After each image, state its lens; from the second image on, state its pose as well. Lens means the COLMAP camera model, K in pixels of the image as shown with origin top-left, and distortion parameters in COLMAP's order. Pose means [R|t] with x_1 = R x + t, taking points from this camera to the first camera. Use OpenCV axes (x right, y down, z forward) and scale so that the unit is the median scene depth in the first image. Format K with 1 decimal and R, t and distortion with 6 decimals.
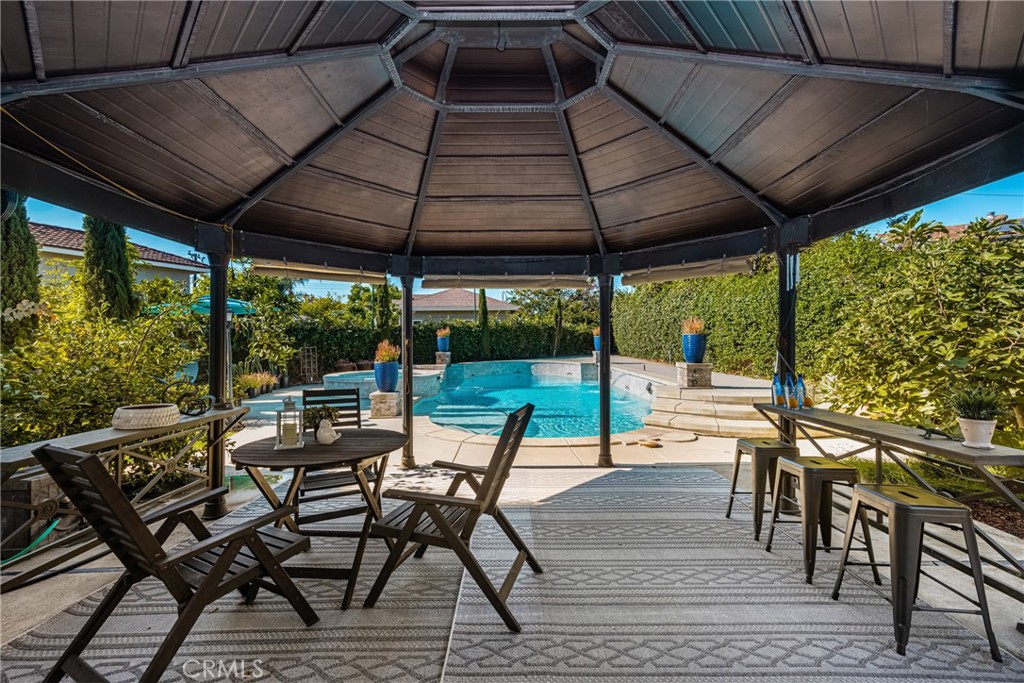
lens RADIAL K [[437.8, 0, 505.6], [0, 437.8, 341.4], [0, 0, 1]] dist [0.001108, 0.000044]
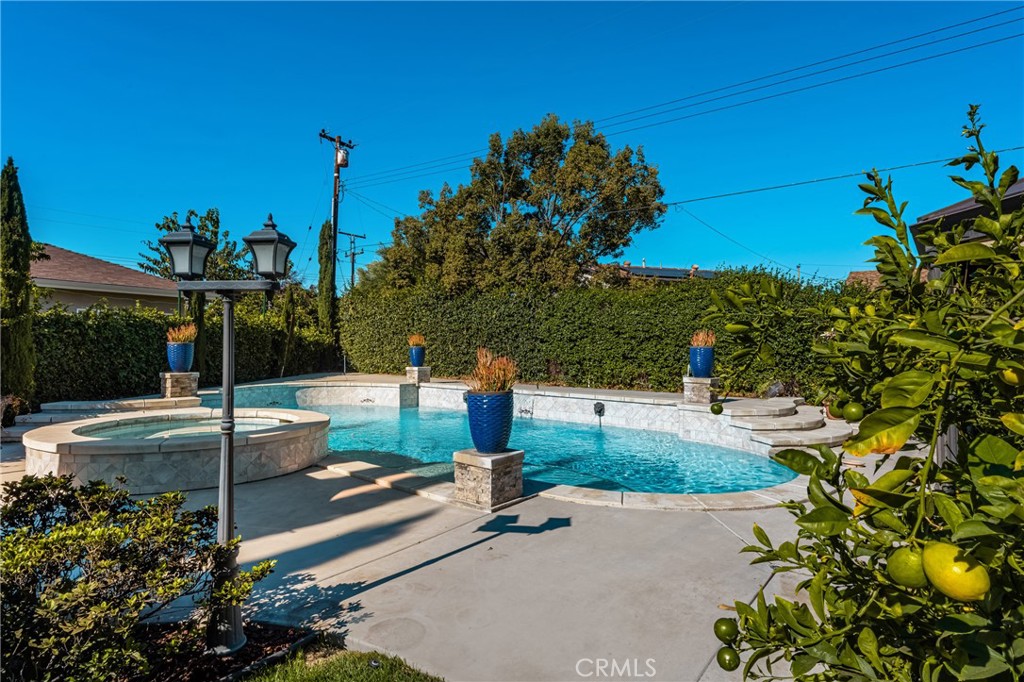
lens RADIAL K [[523.3, 0, 513.5], [0, 523.3, 337.4], [0, 0, 1]] dist [0.006574, 0.000492]
pose [[0.629441, 0.033971, 0.776305, -0.351551], [-0.006996, 0.999251, -0.038054, 0.003978], [-0.777017, 0.018522, 0.629207, 0.297715]]
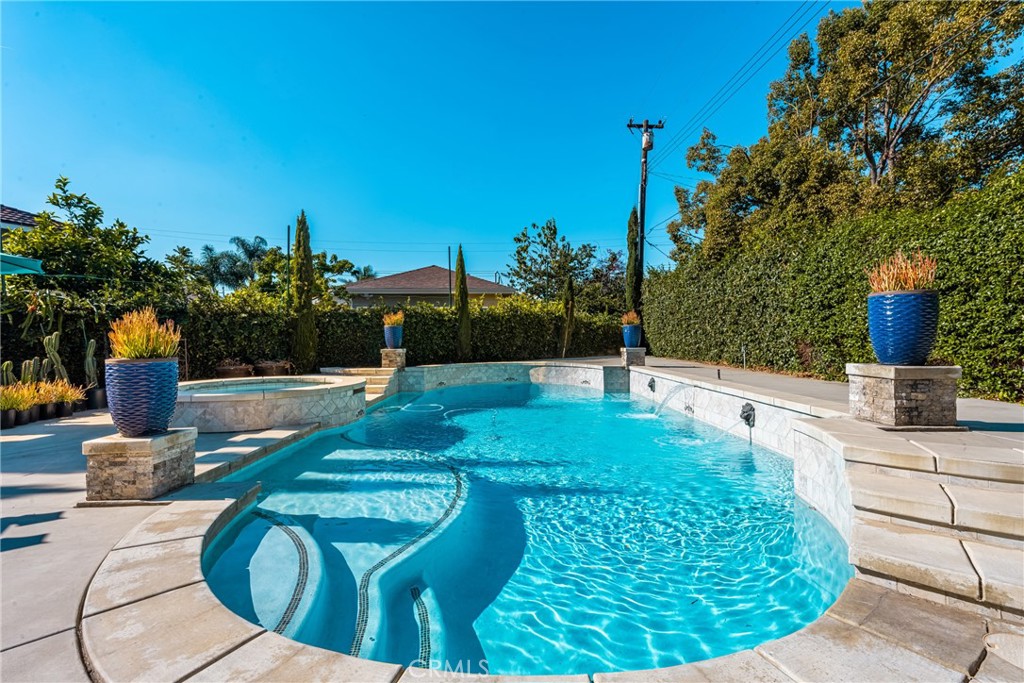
lens RADIAL K [[470.4, 0, 514.2], [0, 470.4, 337.9], [0, 0, 1]] dist [0.009090, -0.000376]
pose [[0.999990, 0.003344, 0.003010, 0.034112], [-0.003308, 0.999924, -0.011903, 0.014803], [-0.003050, 0.011893, 0.999925, 0.276981]]
